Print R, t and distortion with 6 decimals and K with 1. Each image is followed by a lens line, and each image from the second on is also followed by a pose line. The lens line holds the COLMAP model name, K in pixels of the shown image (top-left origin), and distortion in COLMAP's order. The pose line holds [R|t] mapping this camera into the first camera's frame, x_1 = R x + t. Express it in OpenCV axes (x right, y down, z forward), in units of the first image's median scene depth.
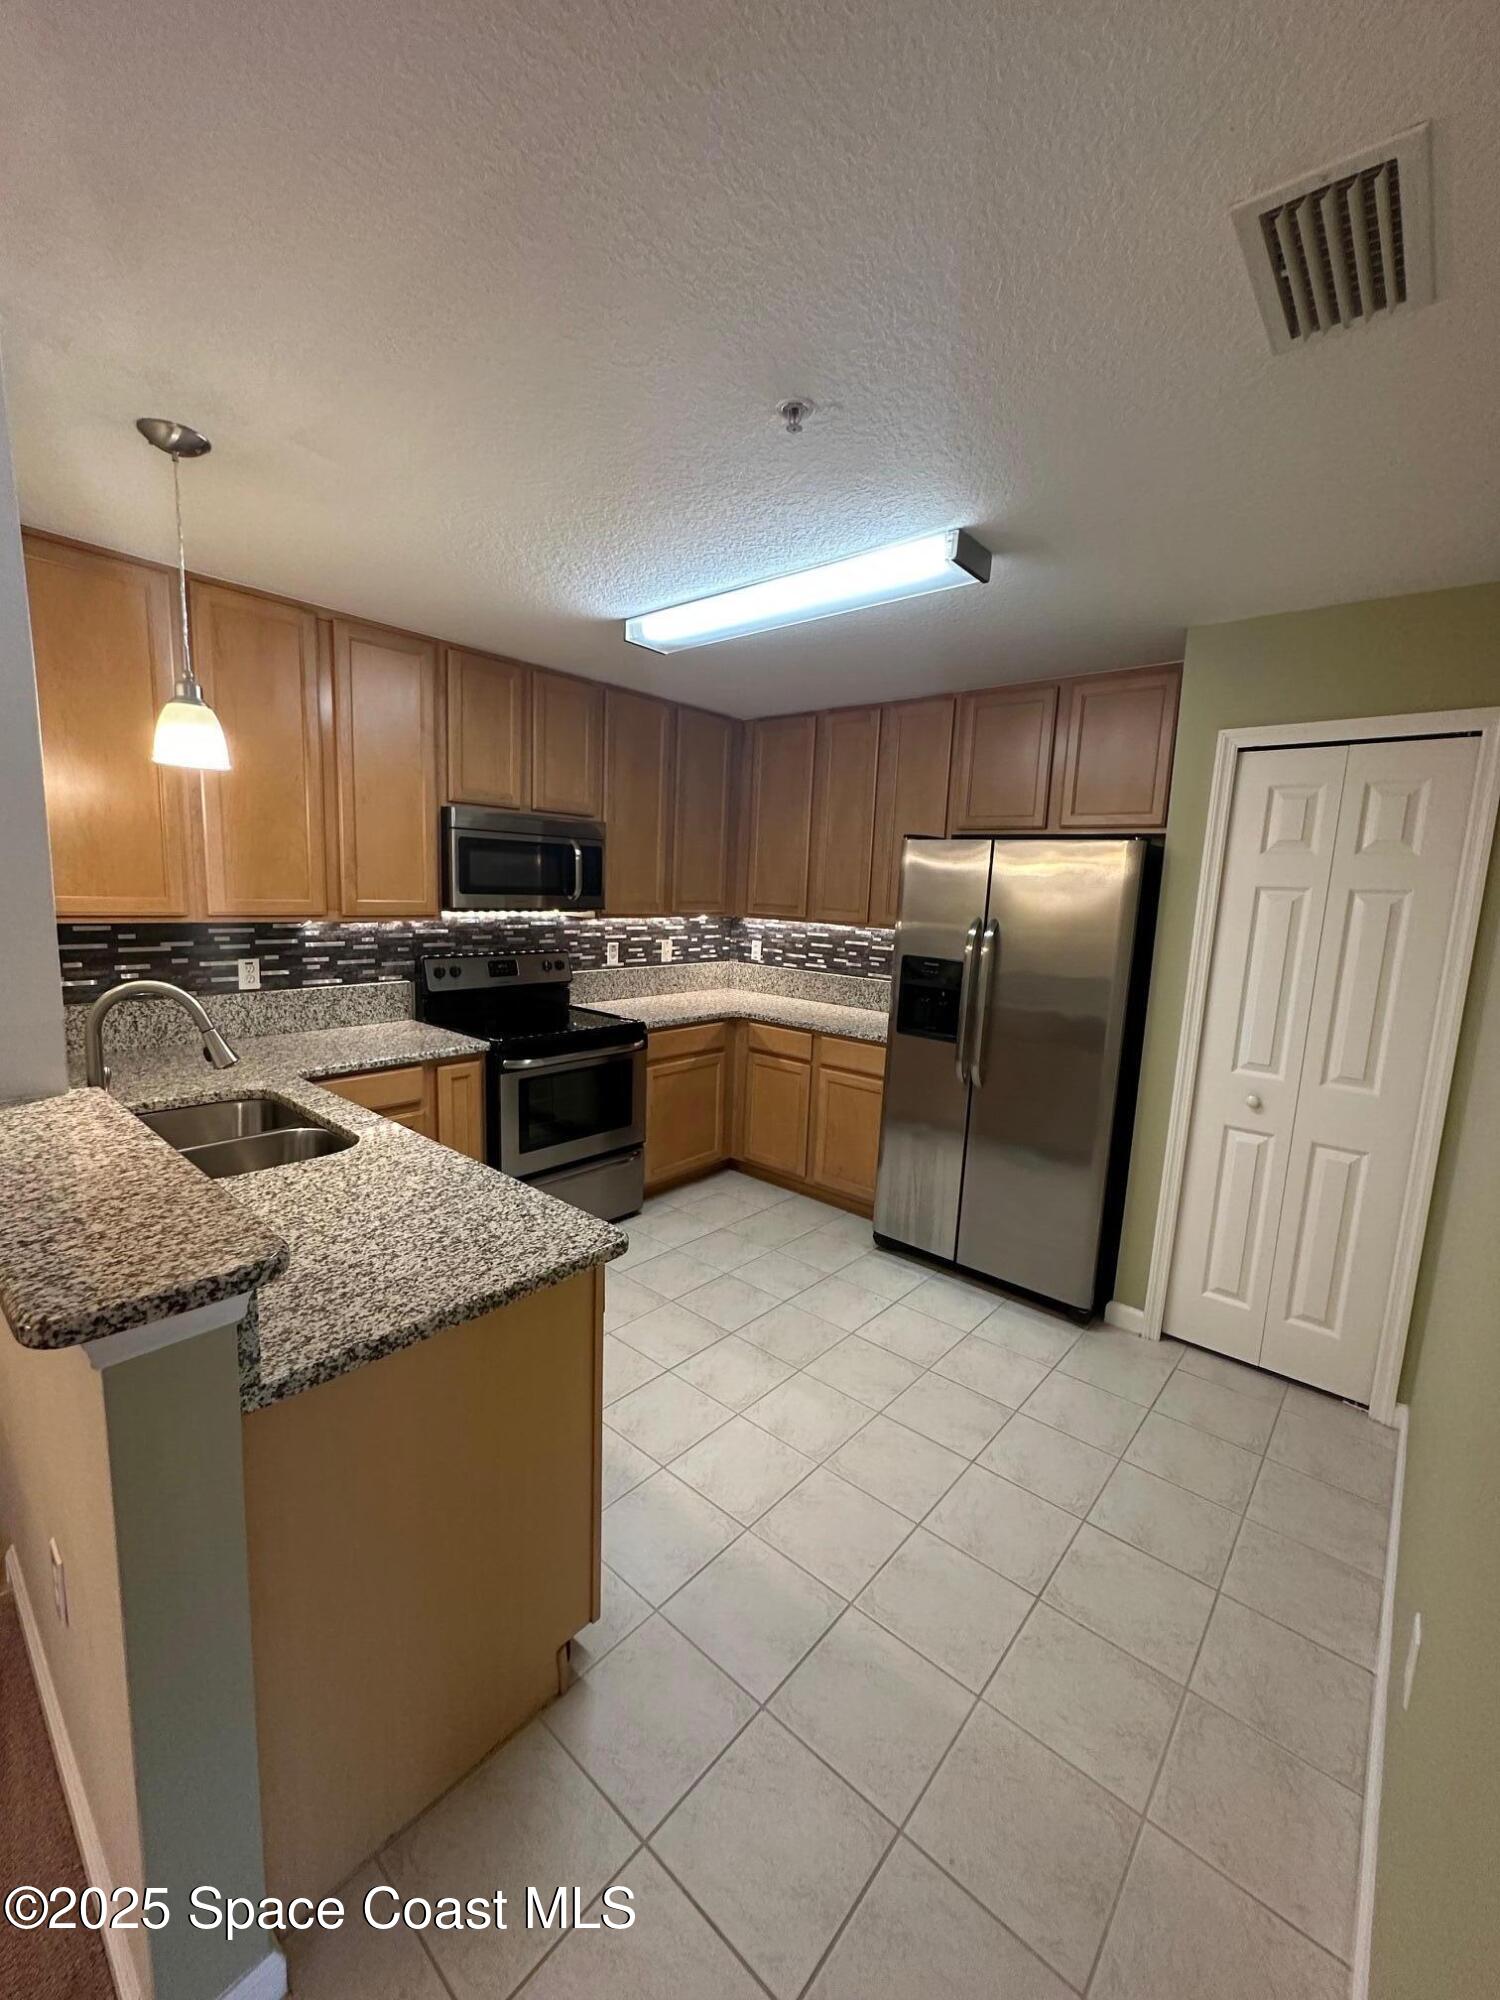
lens RADIAL K [[798.3, 0, 751.7], [0, 798.3, 1002.6], [0, 0, 1]] dist [-0.004428, 0.000769]
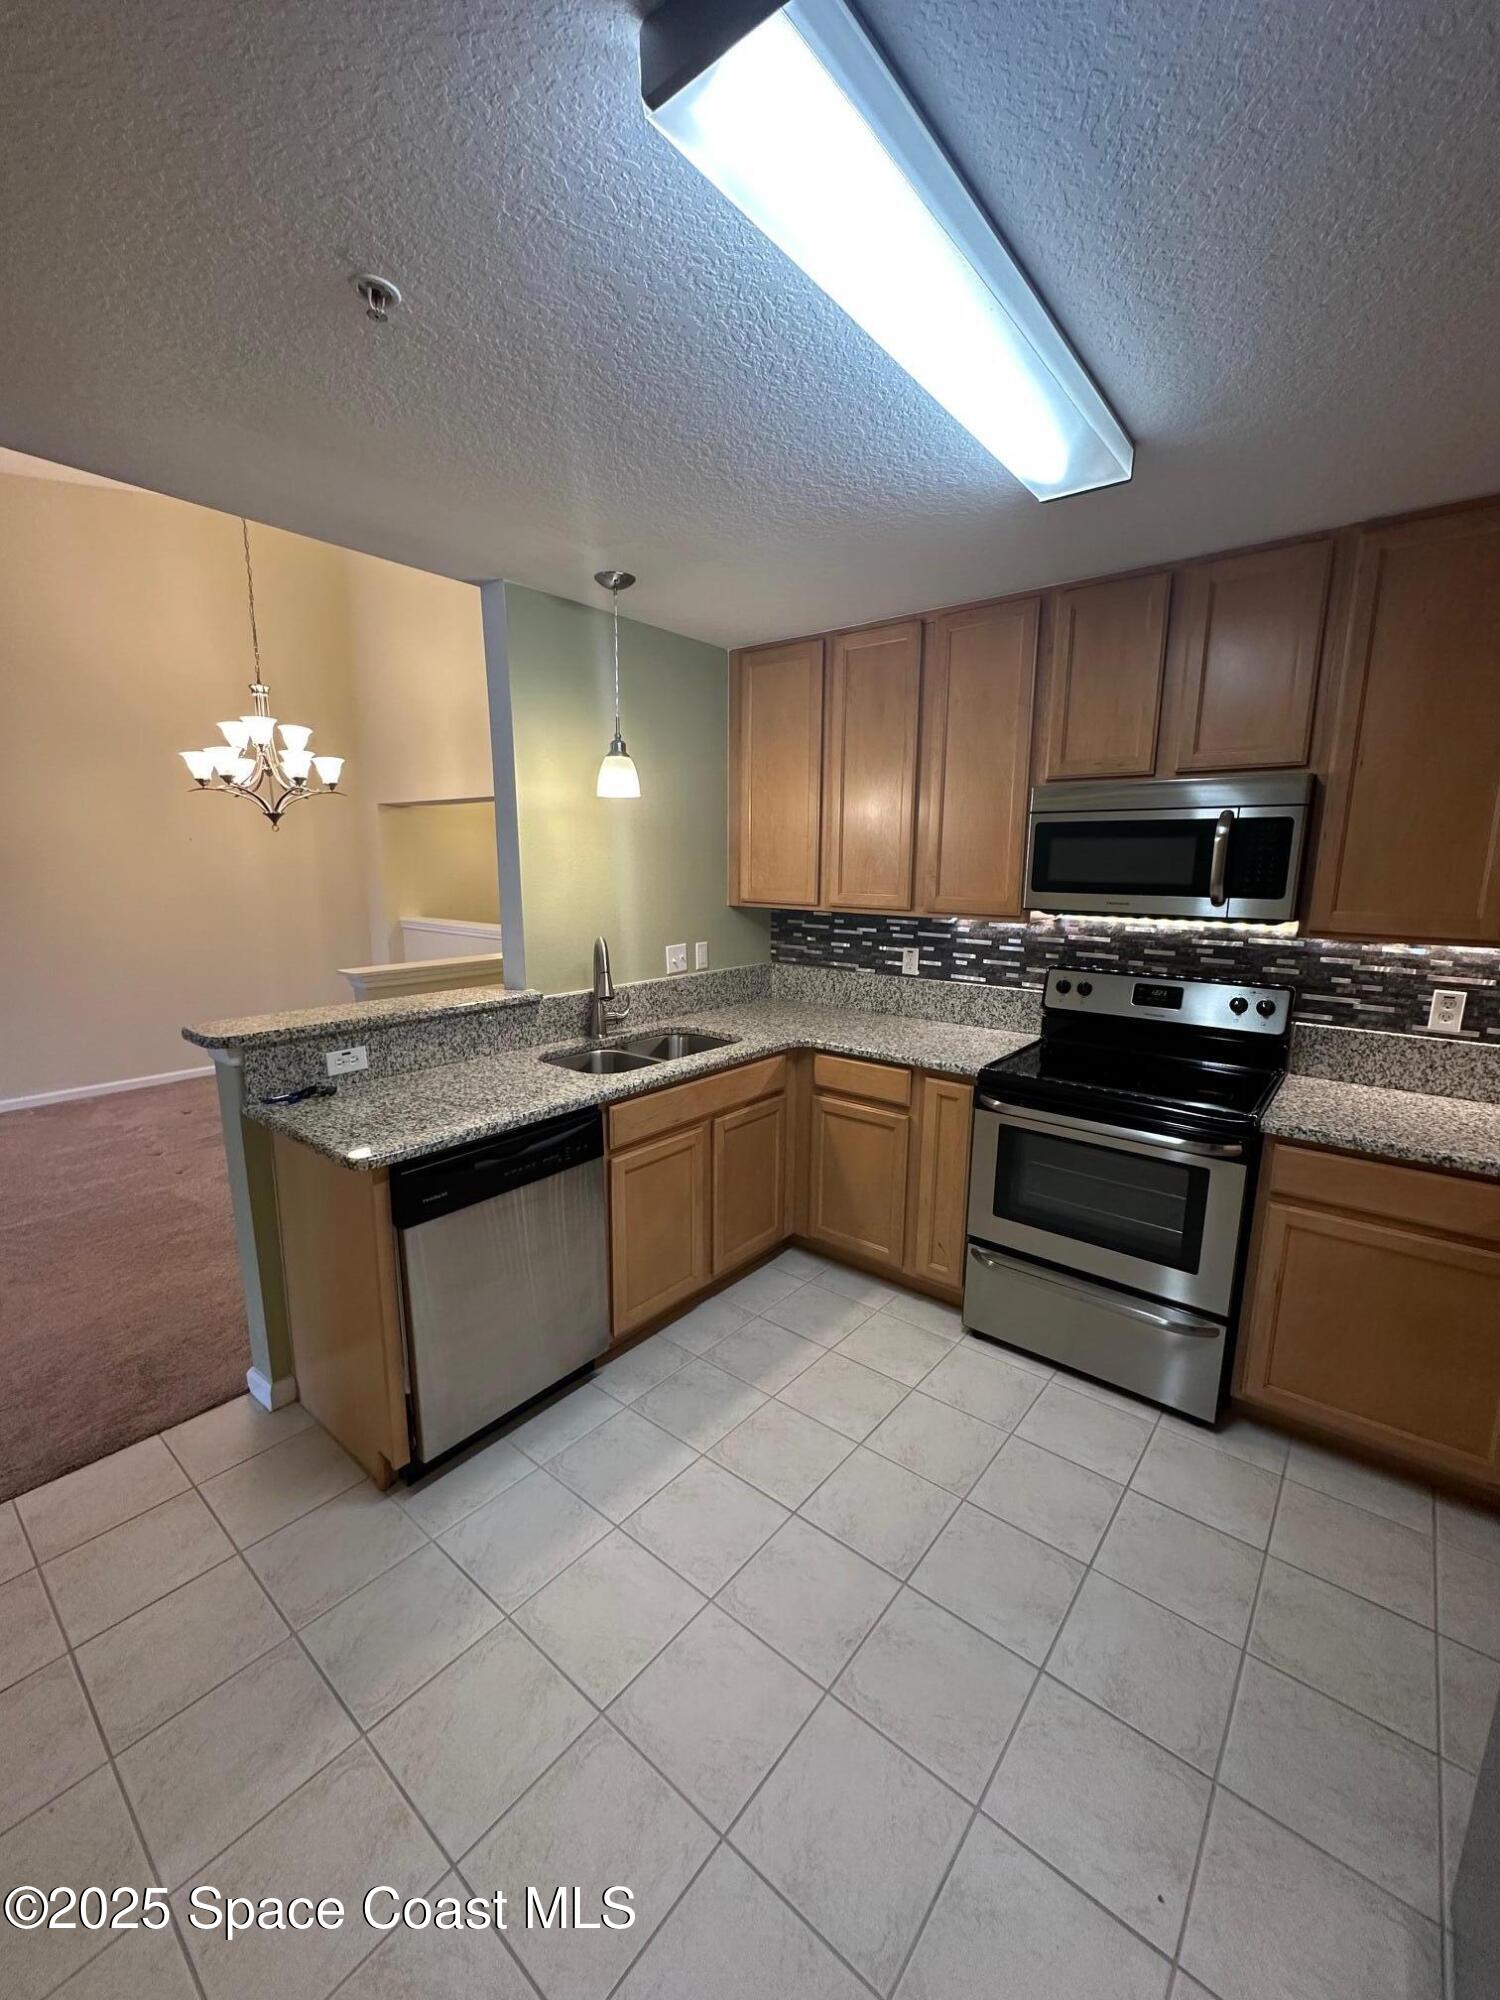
lens RADIAL K [[798.3, 0, 751.7], [0, 798.3, 1002.6], [0, 0, 1]] dist [-0.004428, 0.000769]
pose [[0.027010, 0.137411, -0.990146, 0.466623], [-0.155791, 0.978983, 0.131612, -0.086743], [0.987421, 0.150701, 0.047849, 0.686026]]
